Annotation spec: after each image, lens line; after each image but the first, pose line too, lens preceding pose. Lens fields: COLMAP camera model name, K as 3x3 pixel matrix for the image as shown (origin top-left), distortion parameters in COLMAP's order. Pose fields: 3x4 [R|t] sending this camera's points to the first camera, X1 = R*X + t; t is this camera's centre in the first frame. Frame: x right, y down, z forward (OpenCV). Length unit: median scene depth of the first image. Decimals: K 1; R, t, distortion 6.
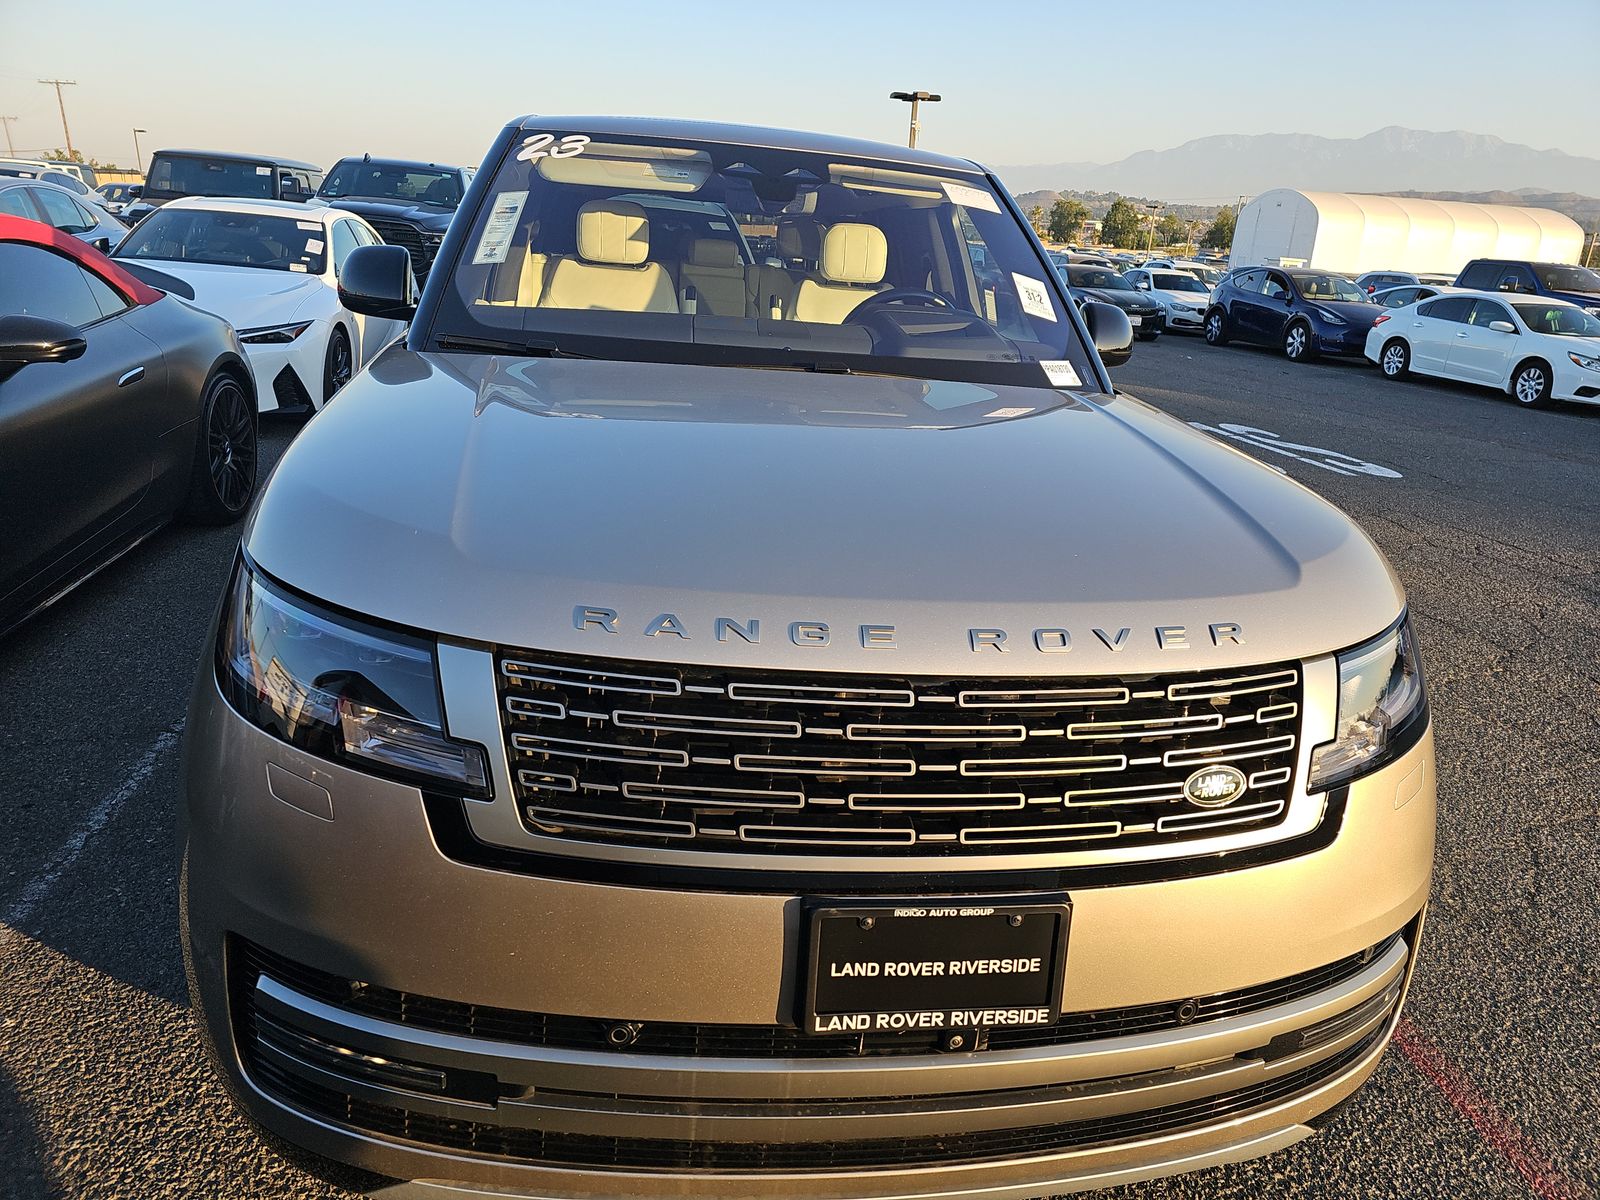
lens RADIAL K [[1049.4, 0, 800.0], [0, 1049.4, 600.0], [0, 0, 1]] dist [0.007285, 0.001258]
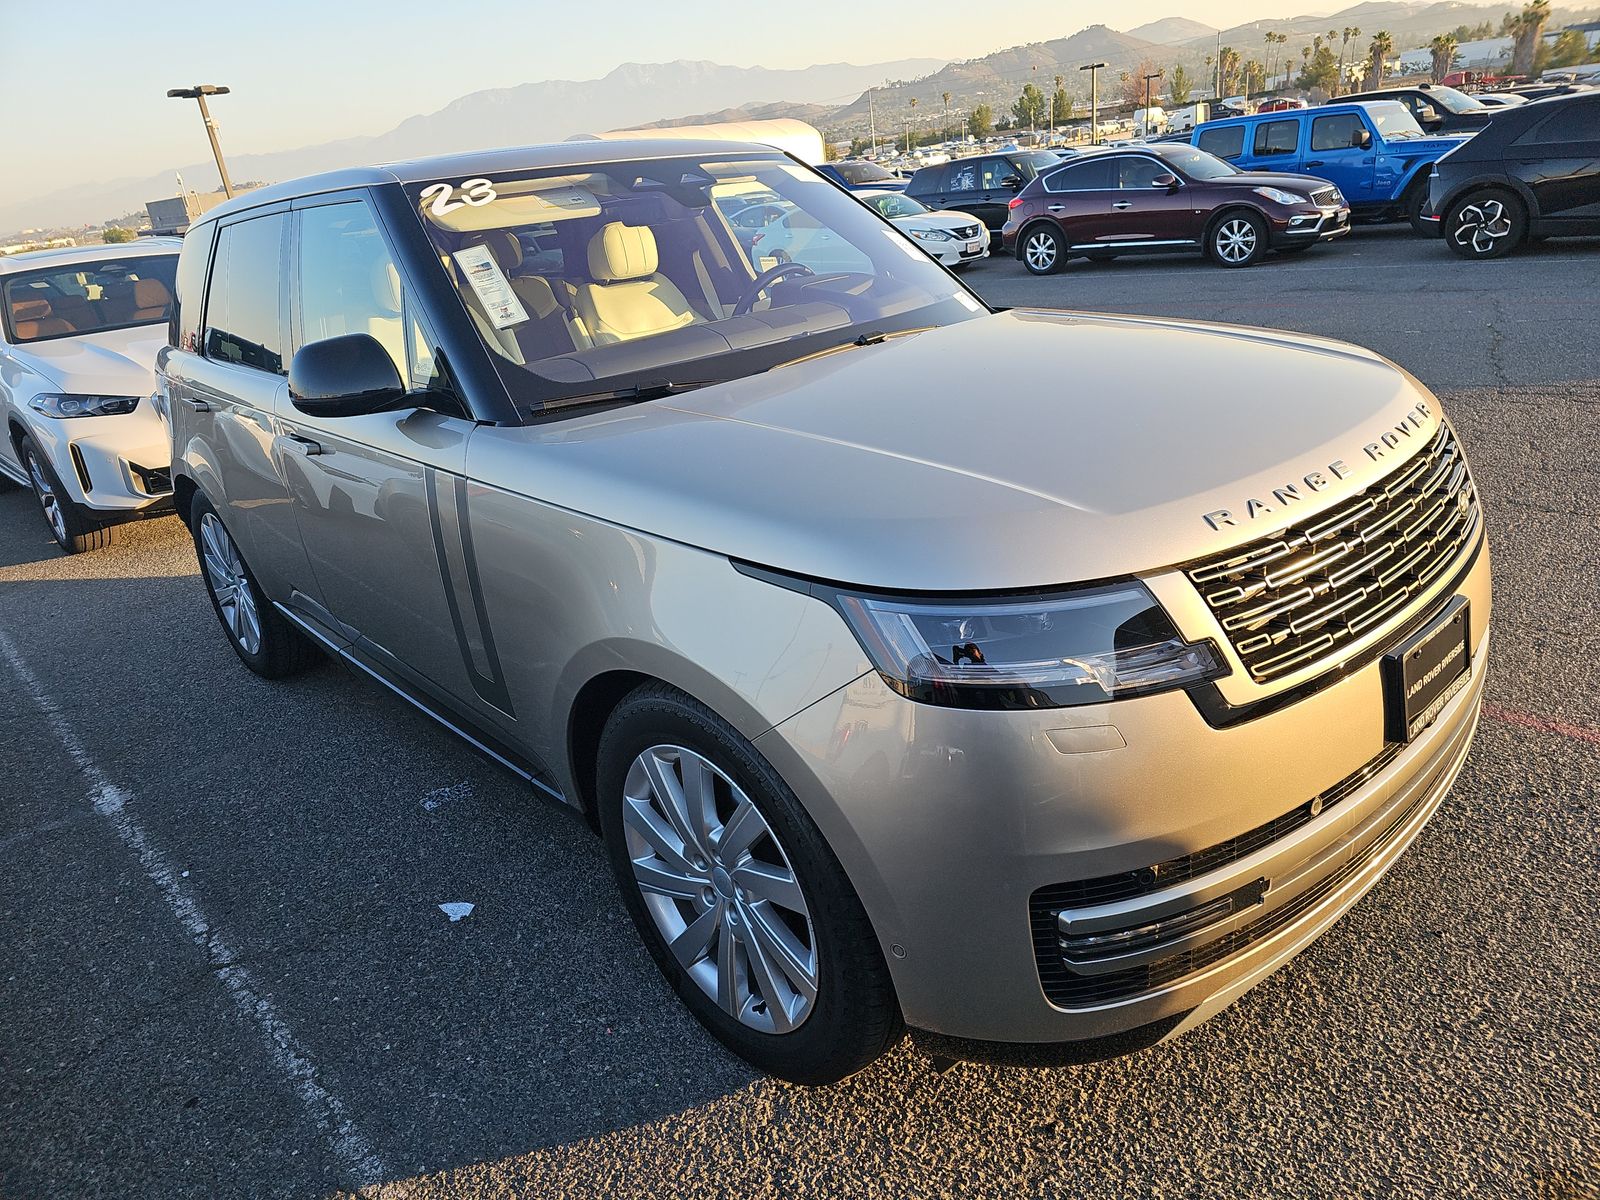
lens RADIAL K [[1049.4, 0, 800.0], [0, 1049.4, 600.0], [0, 0, 1]] dist [0.007285, 0.001258]
pose [[0.822907, -0.353876, 0.444517, -0.596994], [0.340968, 0.933396, 0.111856, -0.102468], [-0.454494, 0.059519, 0.888759, 0.041828]]
